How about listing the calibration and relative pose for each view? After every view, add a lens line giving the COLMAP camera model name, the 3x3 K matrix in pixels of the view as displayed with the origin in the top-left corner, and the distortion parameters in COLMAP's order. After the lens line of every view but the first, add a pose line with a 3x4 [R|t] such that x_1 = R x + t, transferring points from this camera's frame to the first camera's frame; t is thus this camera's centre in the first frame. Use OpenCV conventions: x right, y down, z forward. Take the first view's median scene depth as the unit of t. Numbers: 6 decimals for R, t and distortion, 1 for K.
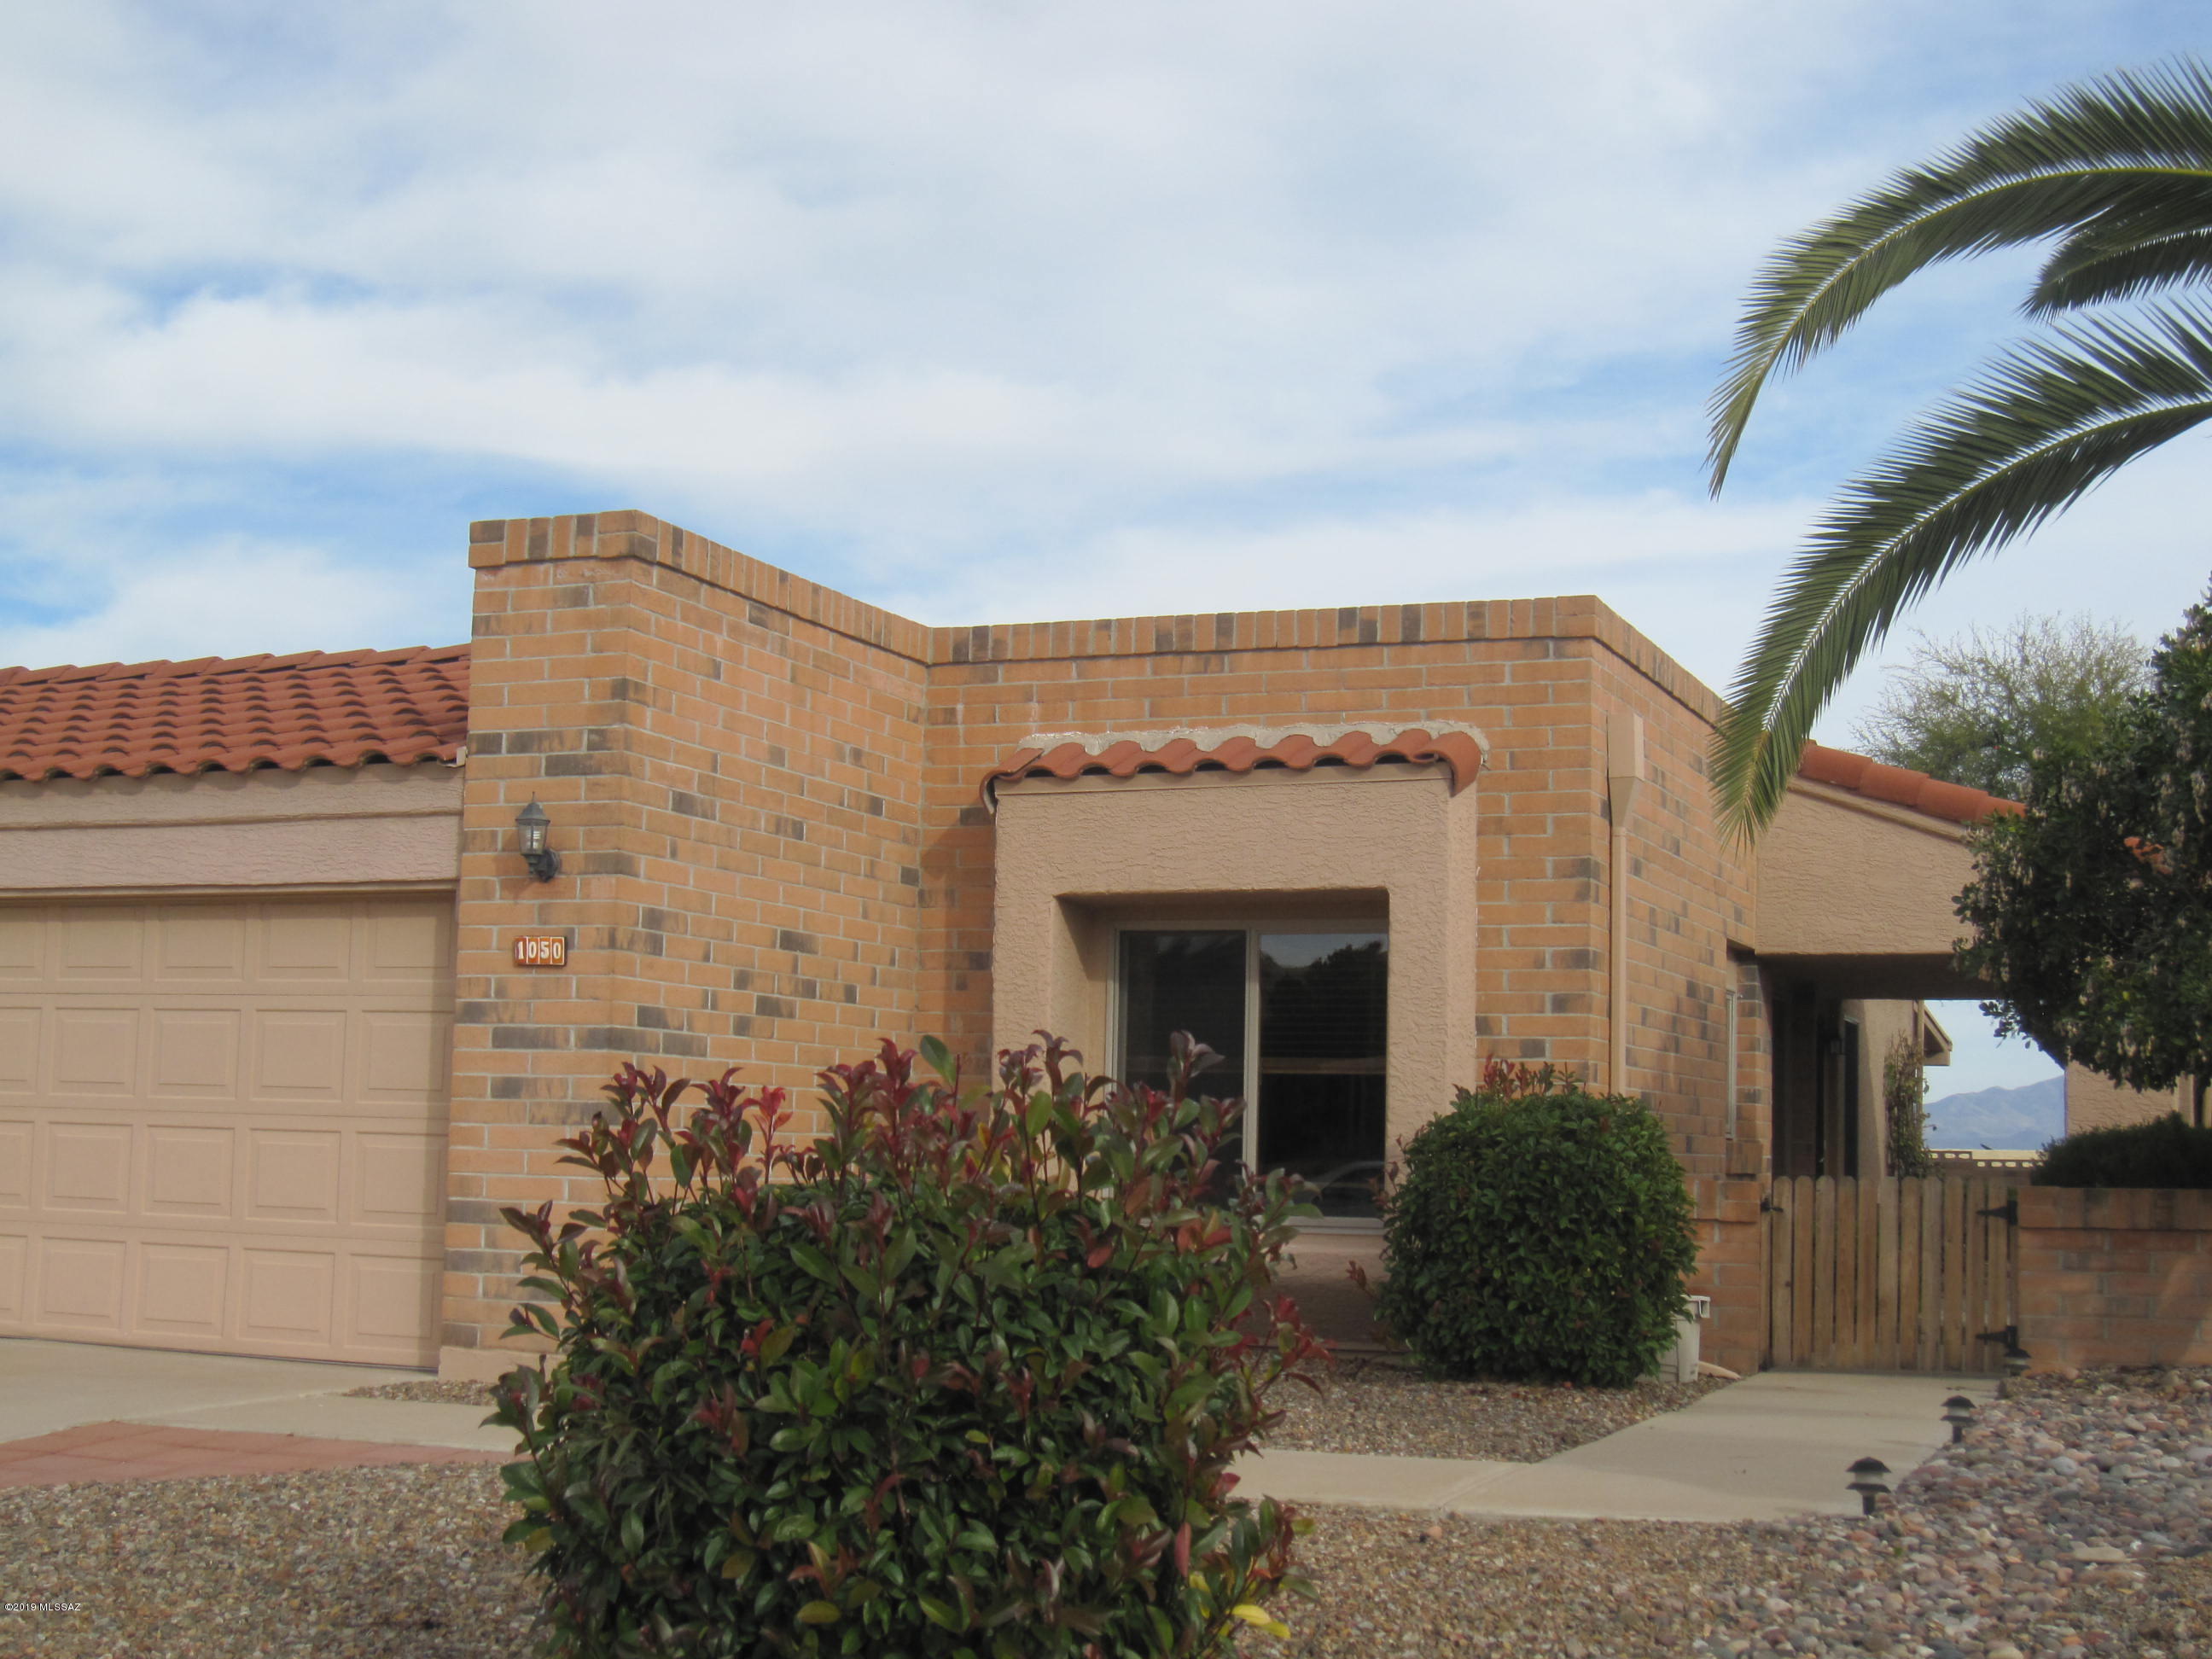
lens RADIAL K [[2967.3, 0, 1106.0], [0, 2967.3, 829.5], [0, 0, 1]] dist [-0.151157, 0.066104]
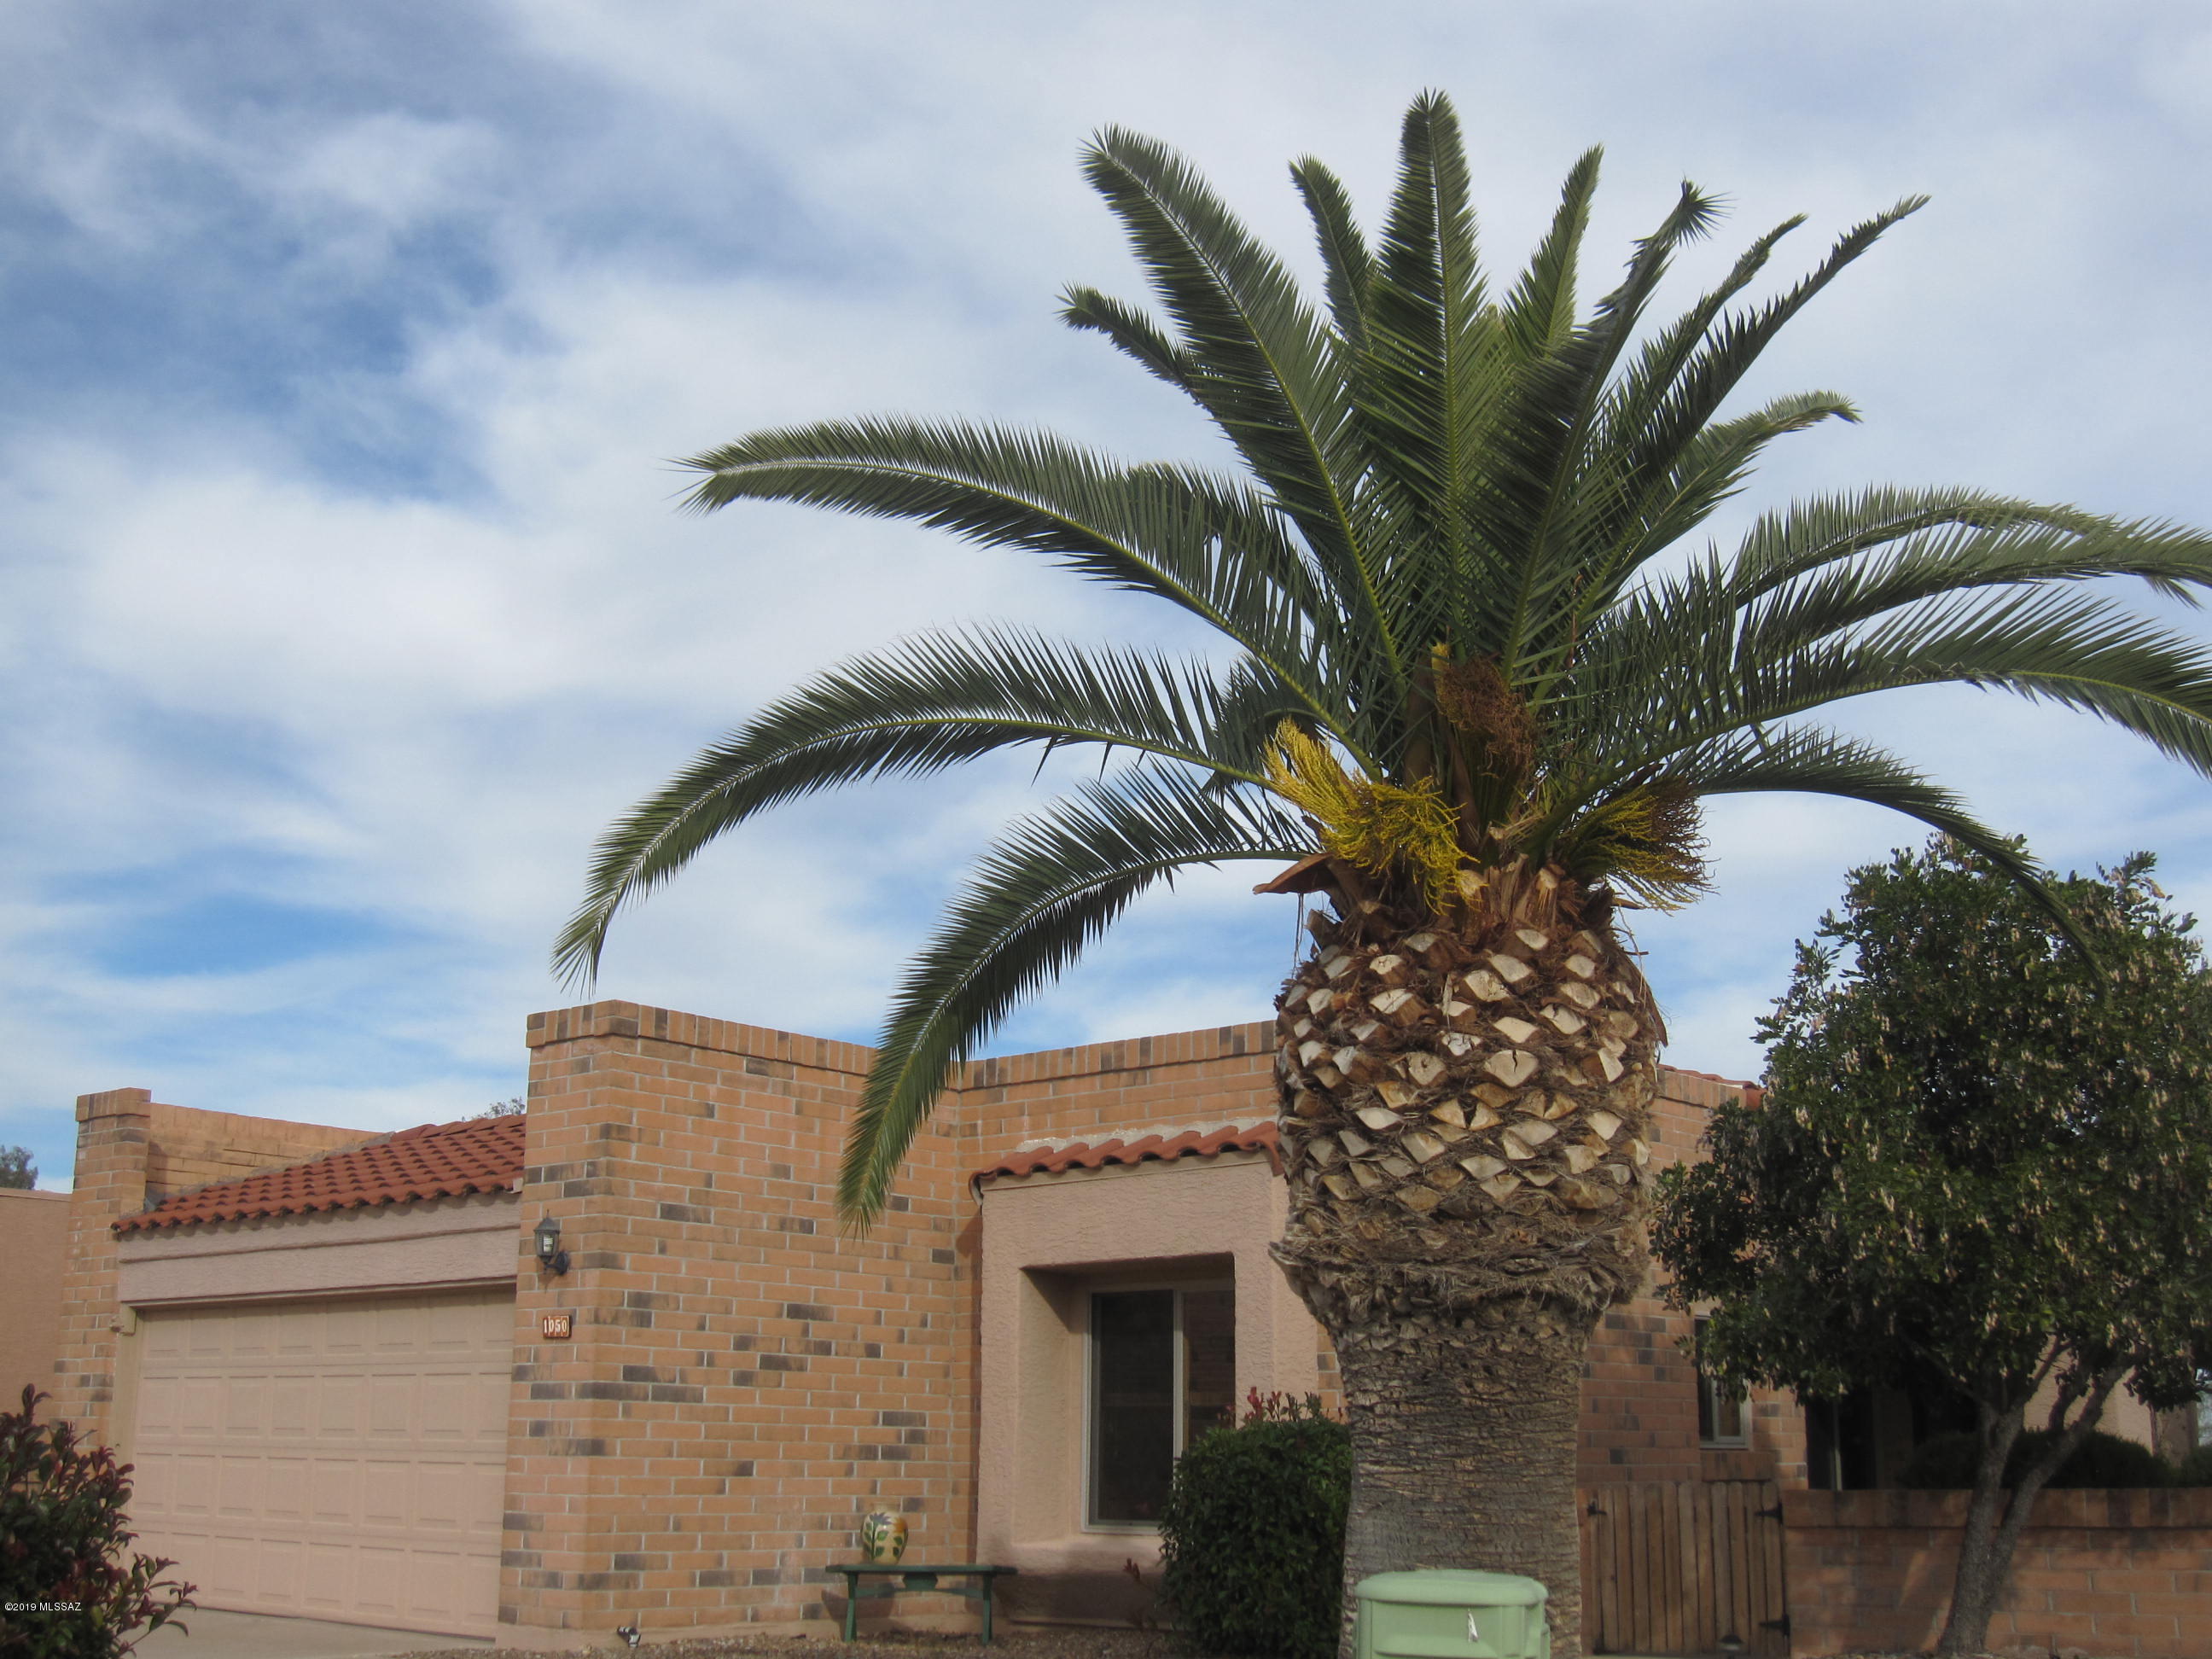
lens RADIAL K [[2529.1, 0, 1106.0], [0, 2529.1, 829.5], [0, 0, 1]] dist [-0.097680, -0.011976]
pose [[0.944832, -0.095167, -0.313426, 0.432034], [0.049493, 0.987356, -0.150595, 0.001306], [0.323795, 0.126775, 0.937595, -0.034484]]
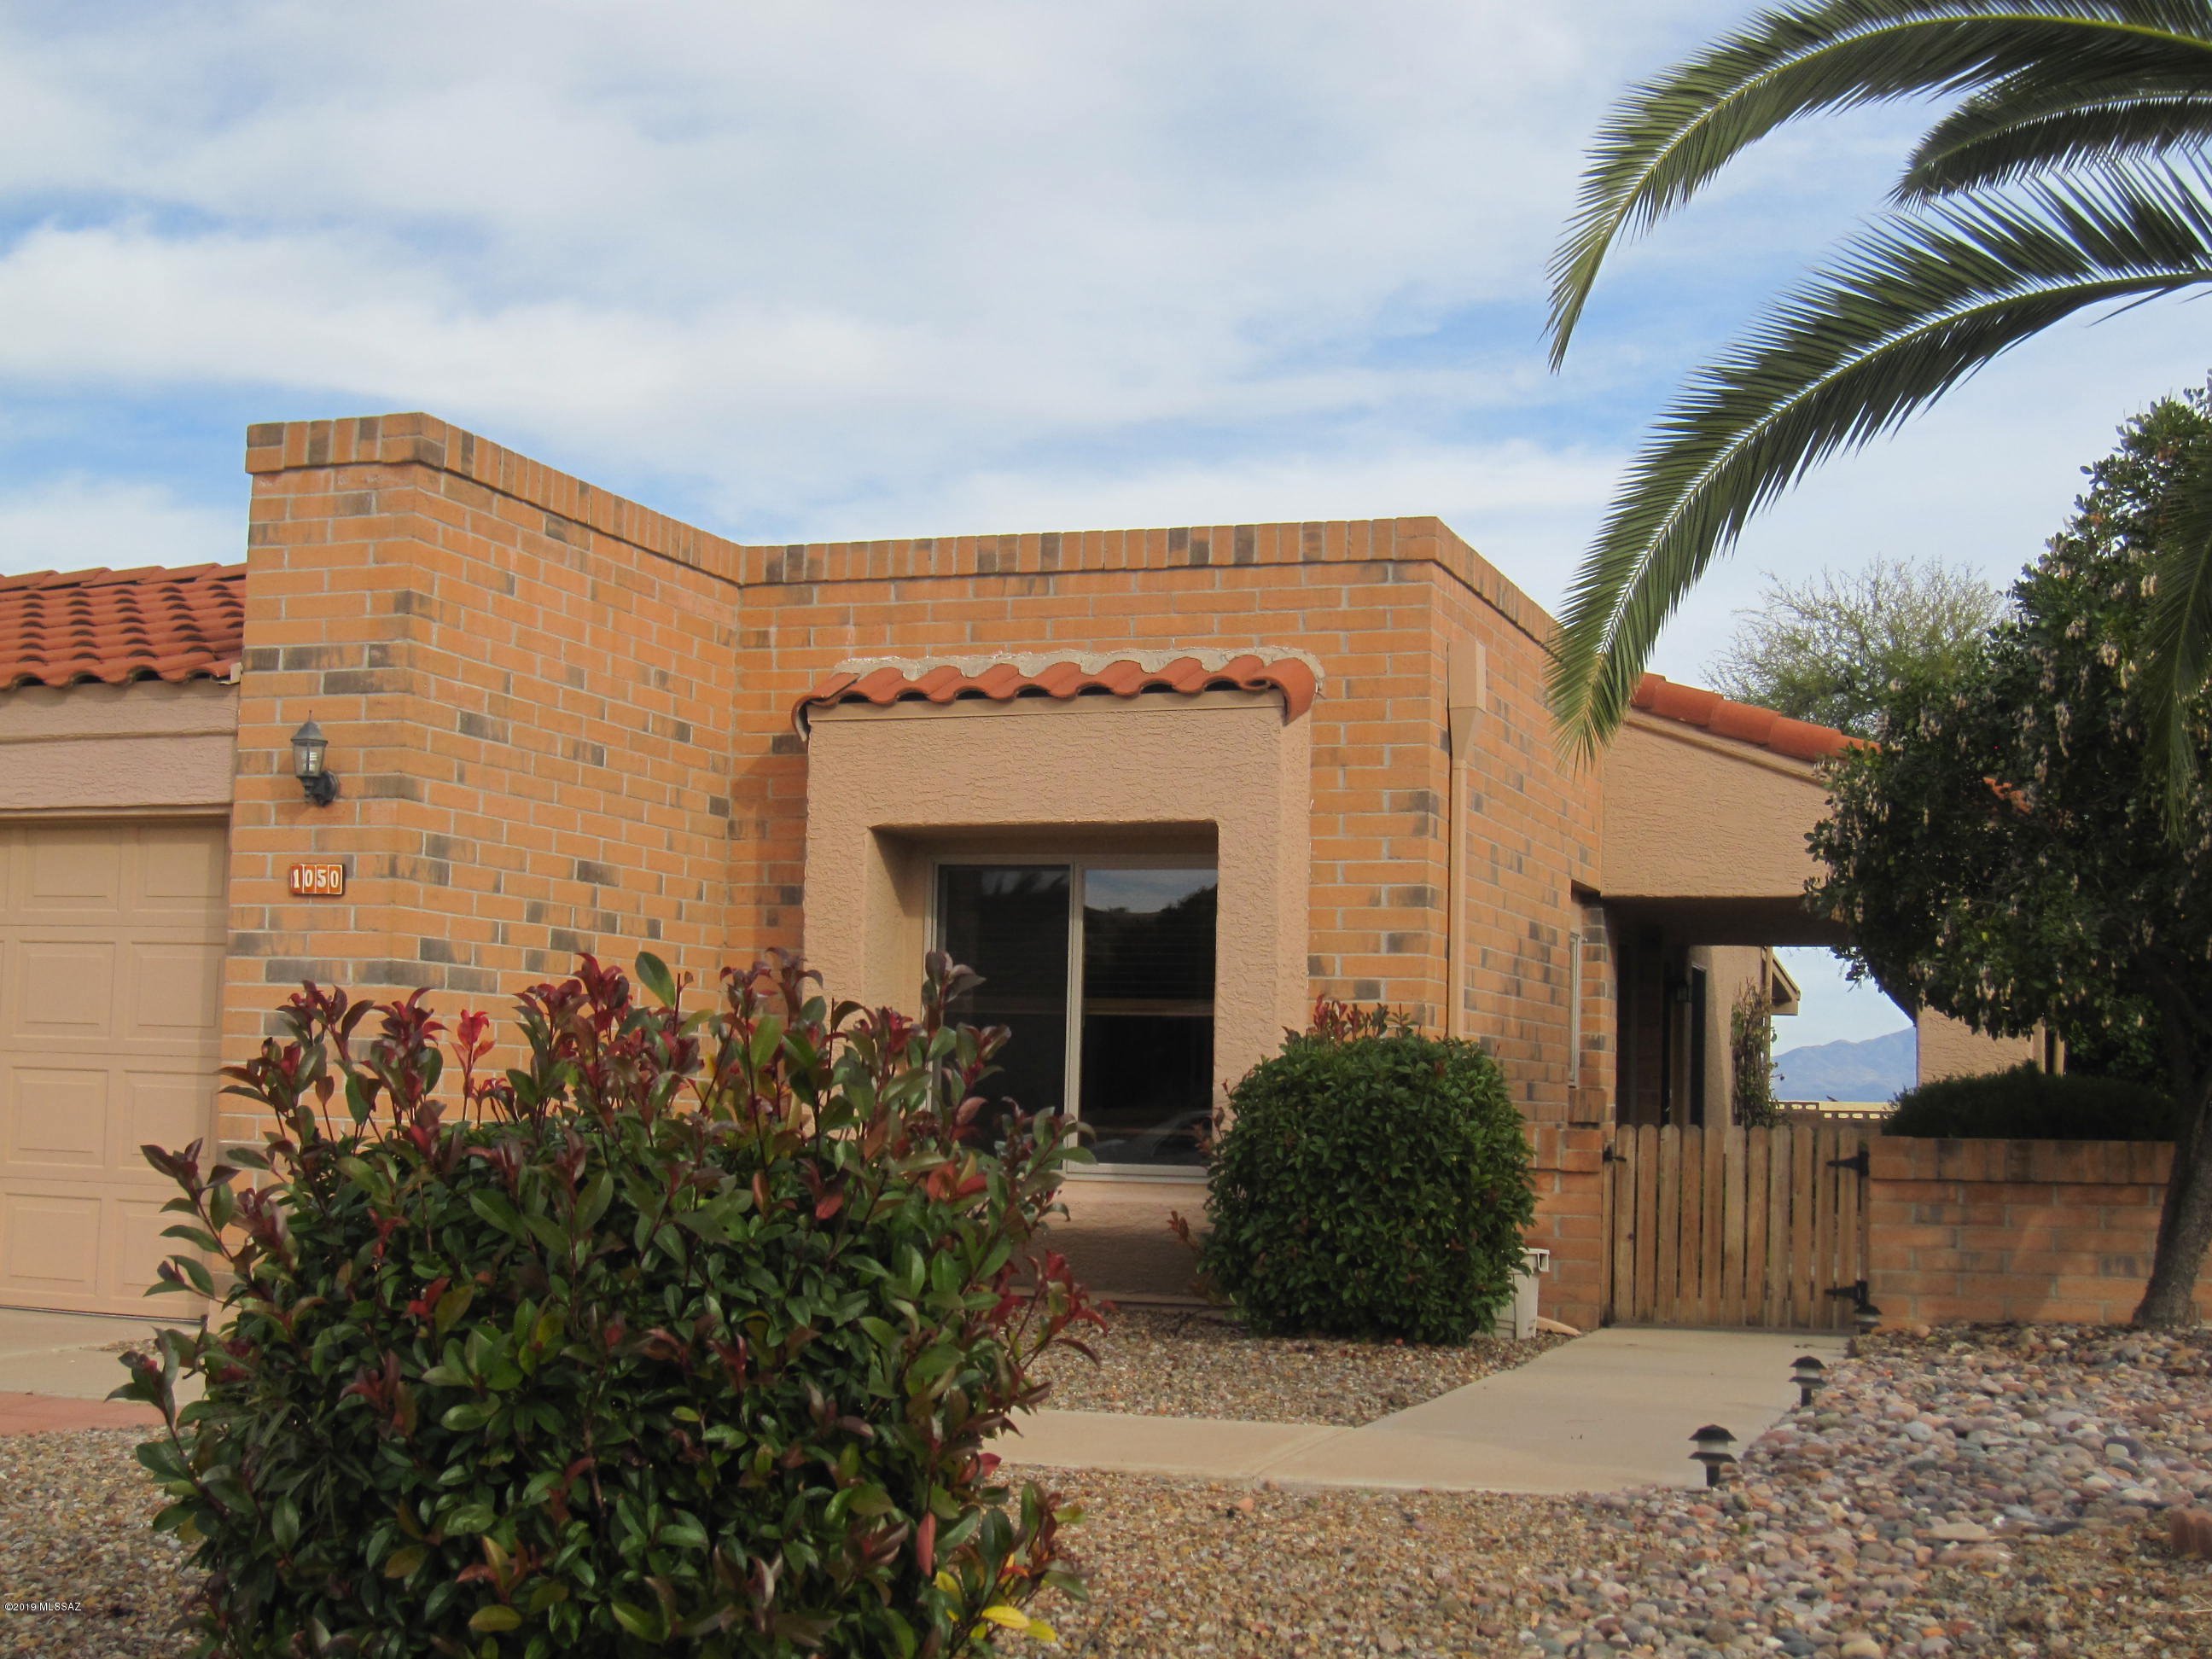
lens RADIAL K [[2961.4, 0, 1106.0], [0, 2961.4, 829.5], [0, 0, 1]] dist [-0.143548, -0.027570]
pose [[0.998766, 0.007213, 0.049144, 0.013737], [-0.008040, 0.999829, 0.016636, 0.007567], [-0.049015, -0.017010, 0.998653, 0.053544]]
